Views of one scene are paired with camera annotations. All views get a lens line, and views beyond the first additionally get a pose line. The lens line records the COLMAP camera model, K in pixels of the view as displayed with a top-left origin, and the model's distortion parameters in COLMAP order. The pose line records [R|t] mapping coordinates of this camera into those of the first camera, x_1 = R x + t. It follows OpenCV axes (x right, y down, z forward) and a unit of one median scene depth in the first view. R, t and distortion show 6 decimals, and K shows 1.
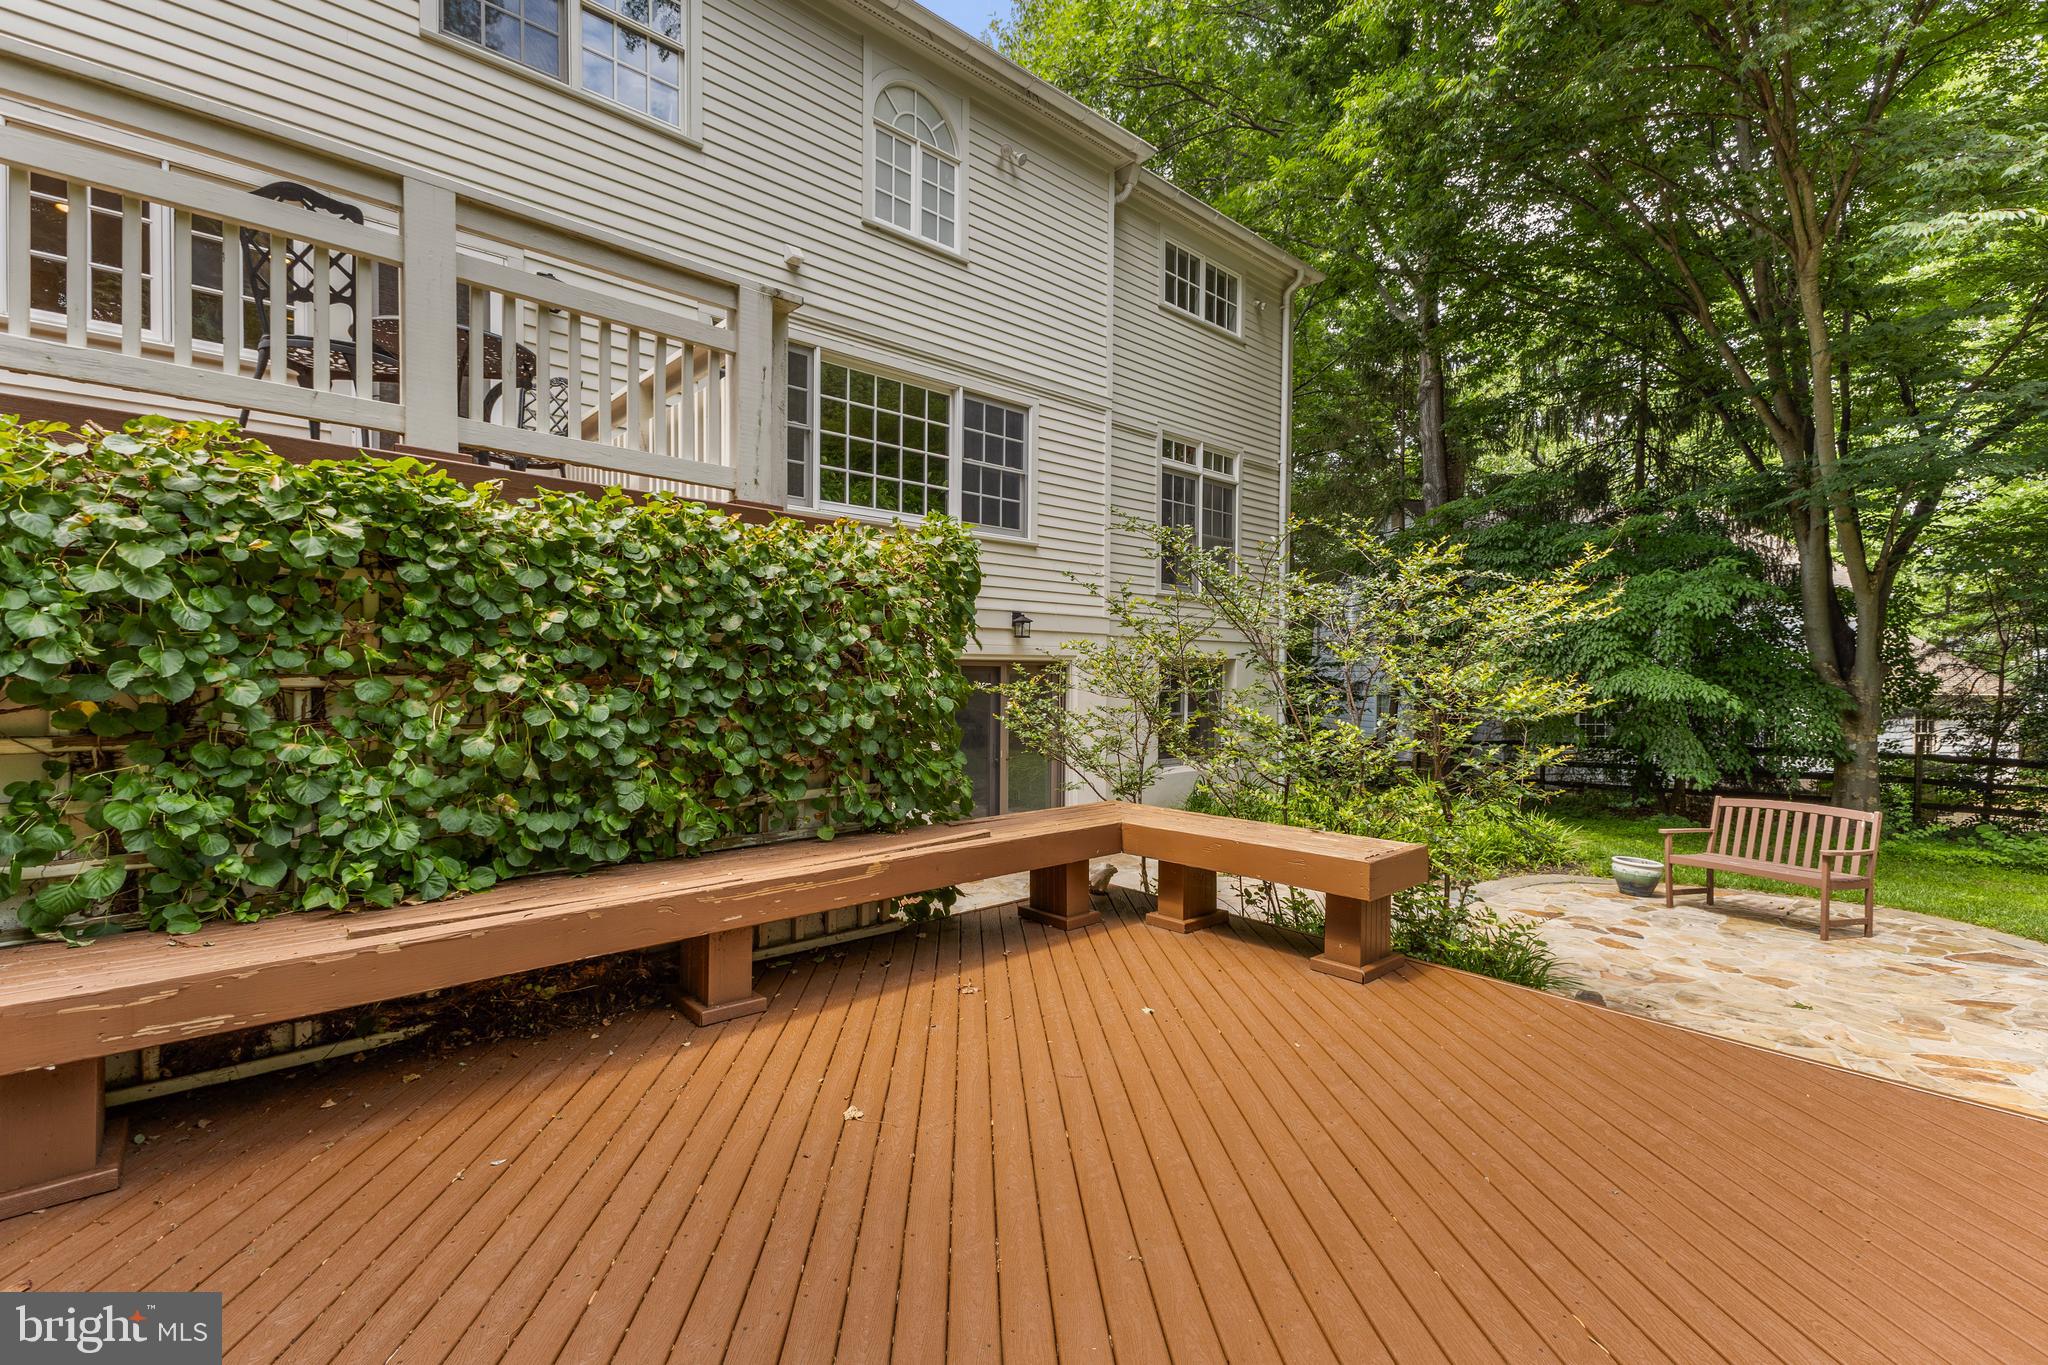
lens RADIAL K [[884.5, 0, 1018.7], [0, 884.5, 674.9], [0, 0, 1]] dist [0.005608, -0.001163]
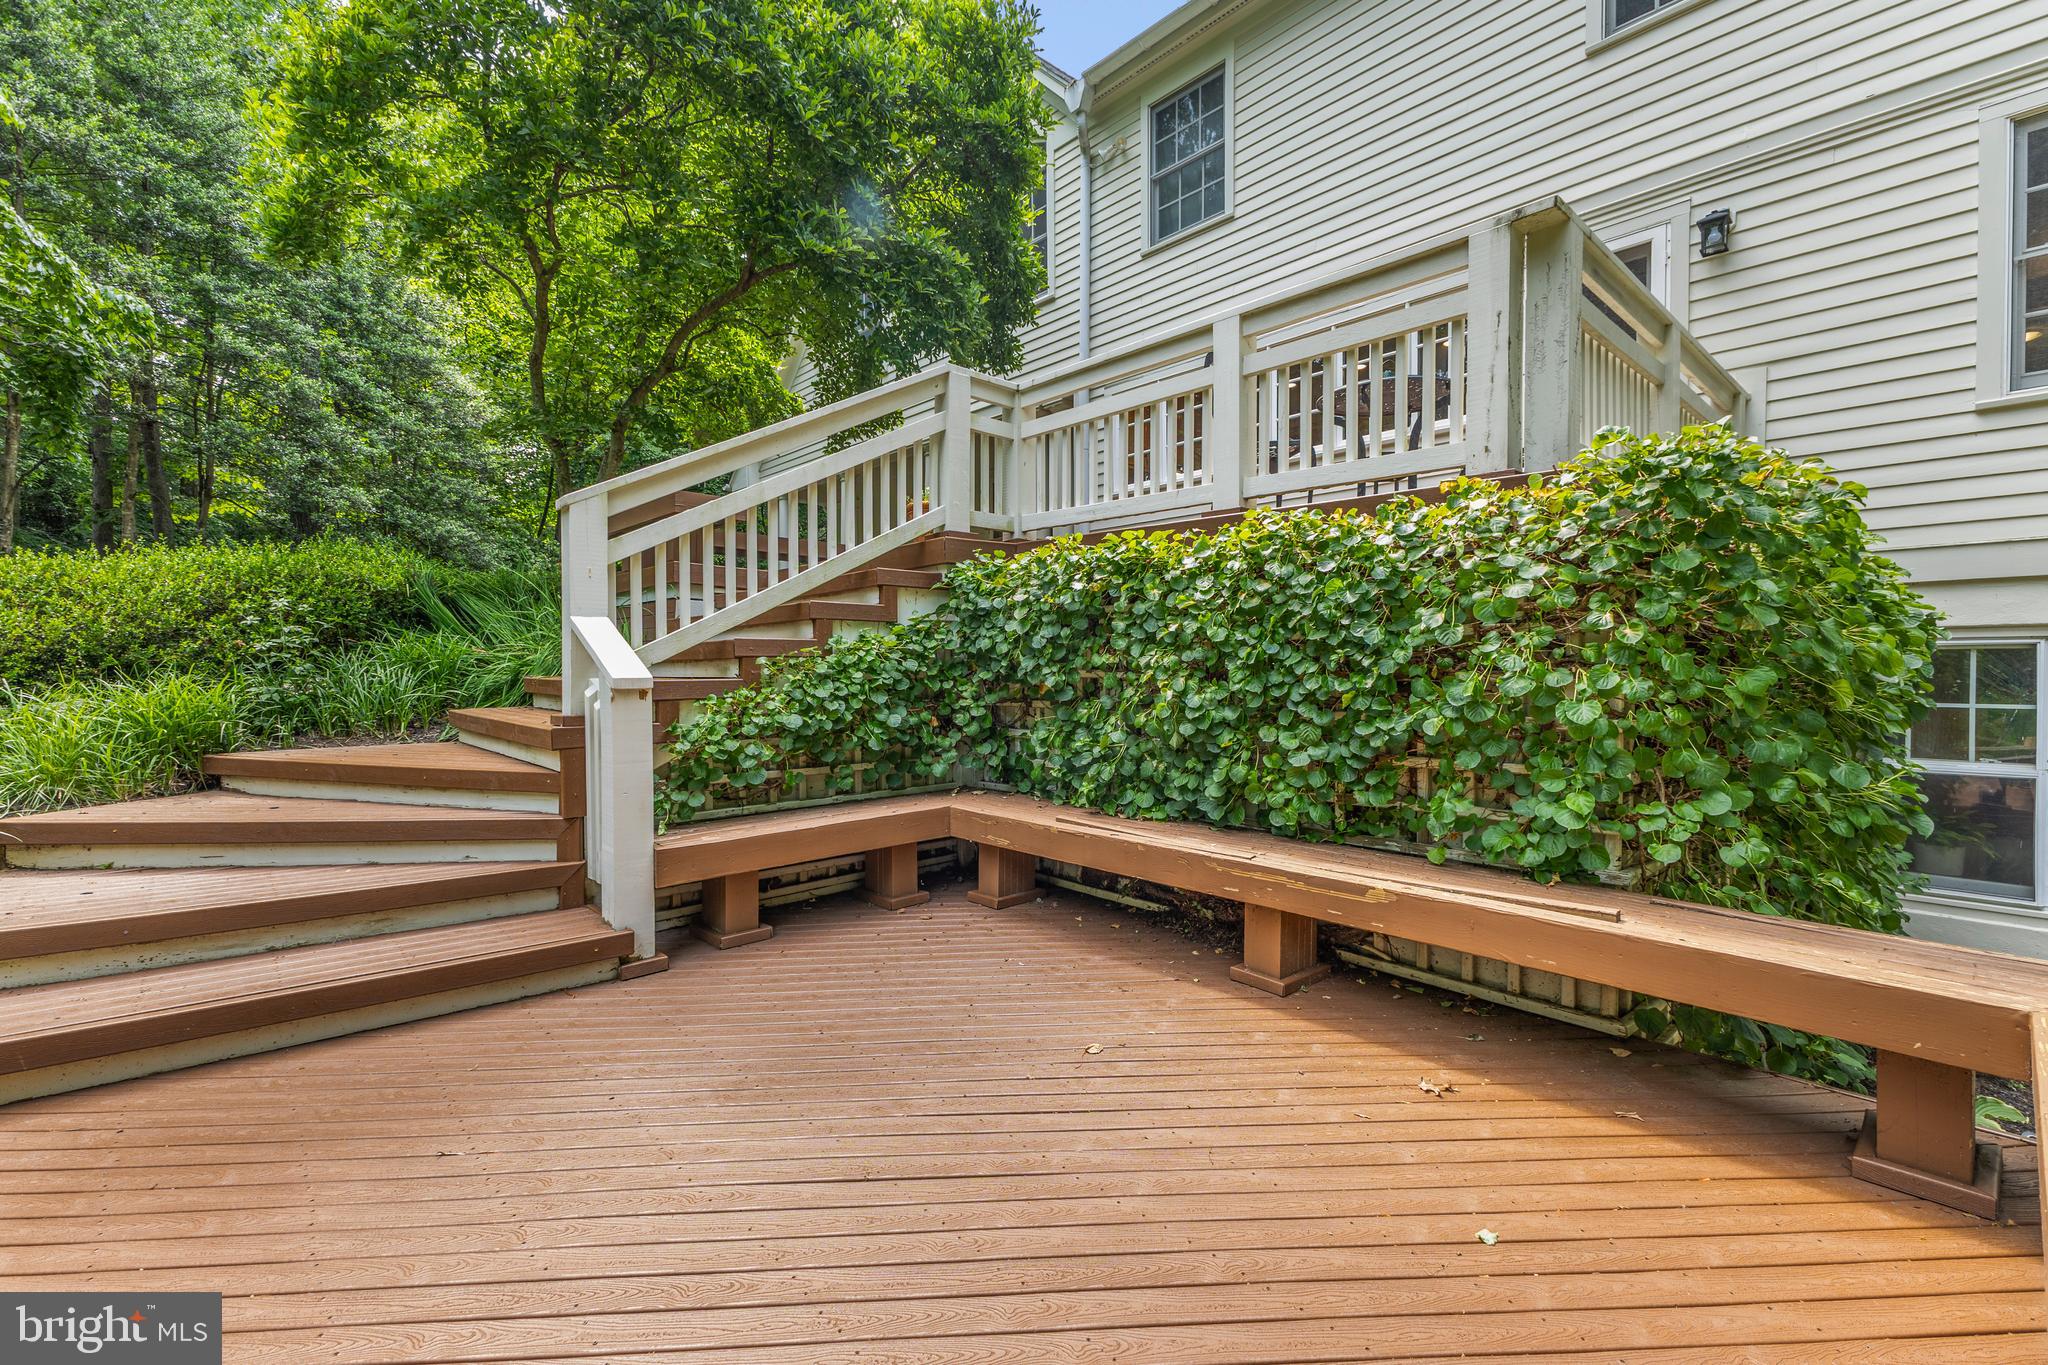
lens RADIAL K [[884.5, 0, 1020.3], [0, 884.5, 680.2], [0, 0, 1]] dist [0.005608, -0.001163]
pose [[-0.006944, 0.005421, -0.999961, 0.585696], [-0.000821, 0.999985, 0.005426, 0.004240], [0.999976, 0.000859, -0.006939, 0.550607]]
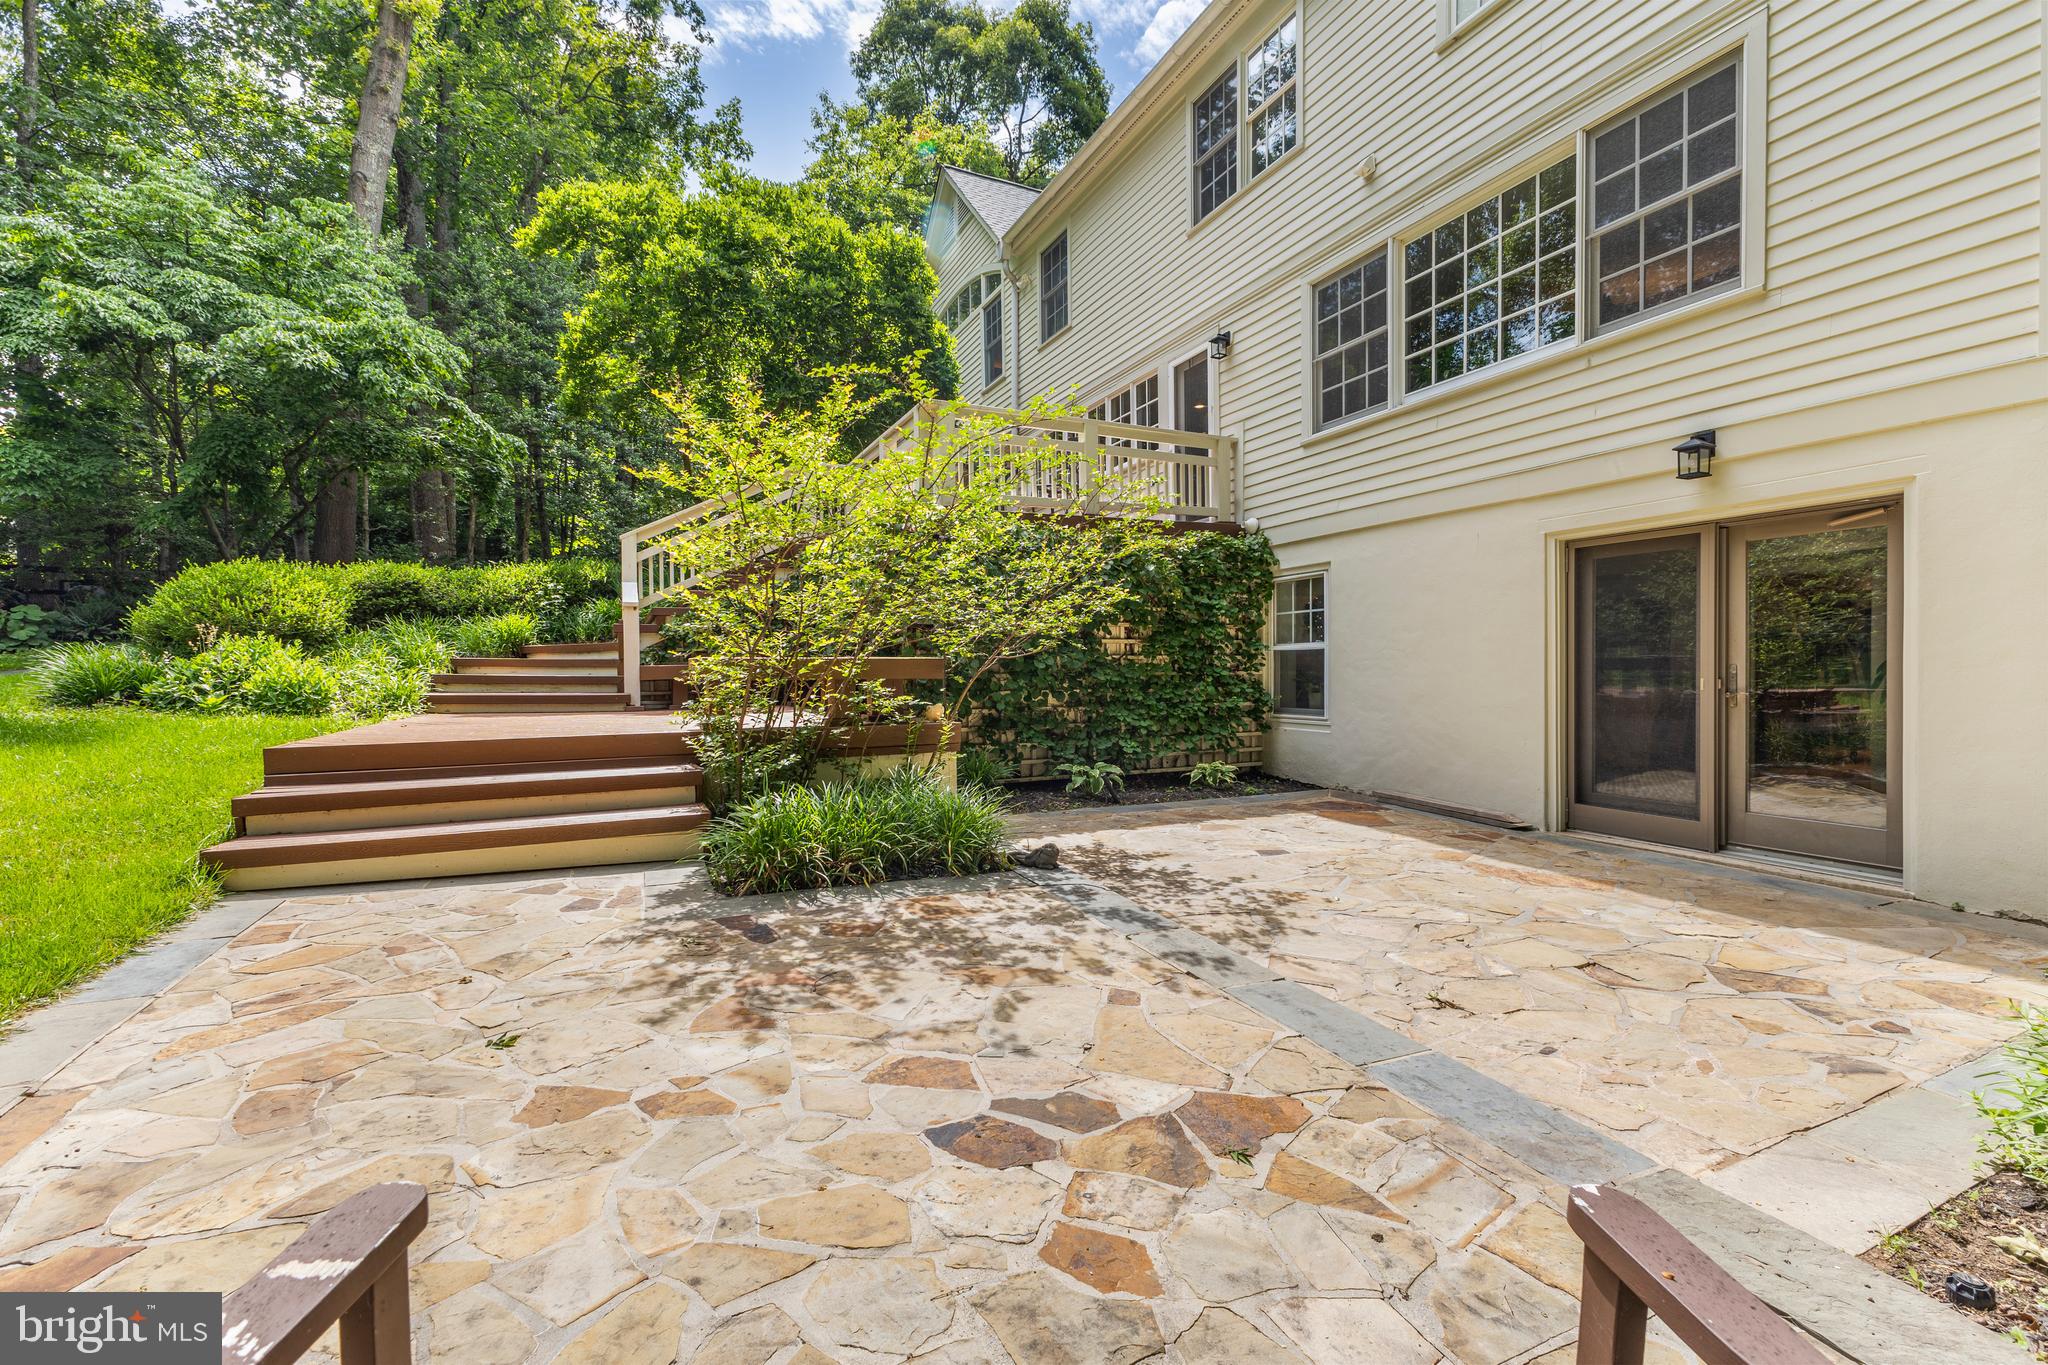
lens RADIAL K [[884.5, 0, 1014.3], [0, 884.5, 678.7], [0, 0, 1]] dist [0.005608, -0.001163]
pose [[-0.308978, 0.001169, -0.951068, 1.644593], [0.001114, 0.999999, 0.000867, 0.208813], [0.951068, -0.000792, -0.308979, 1.850490]]
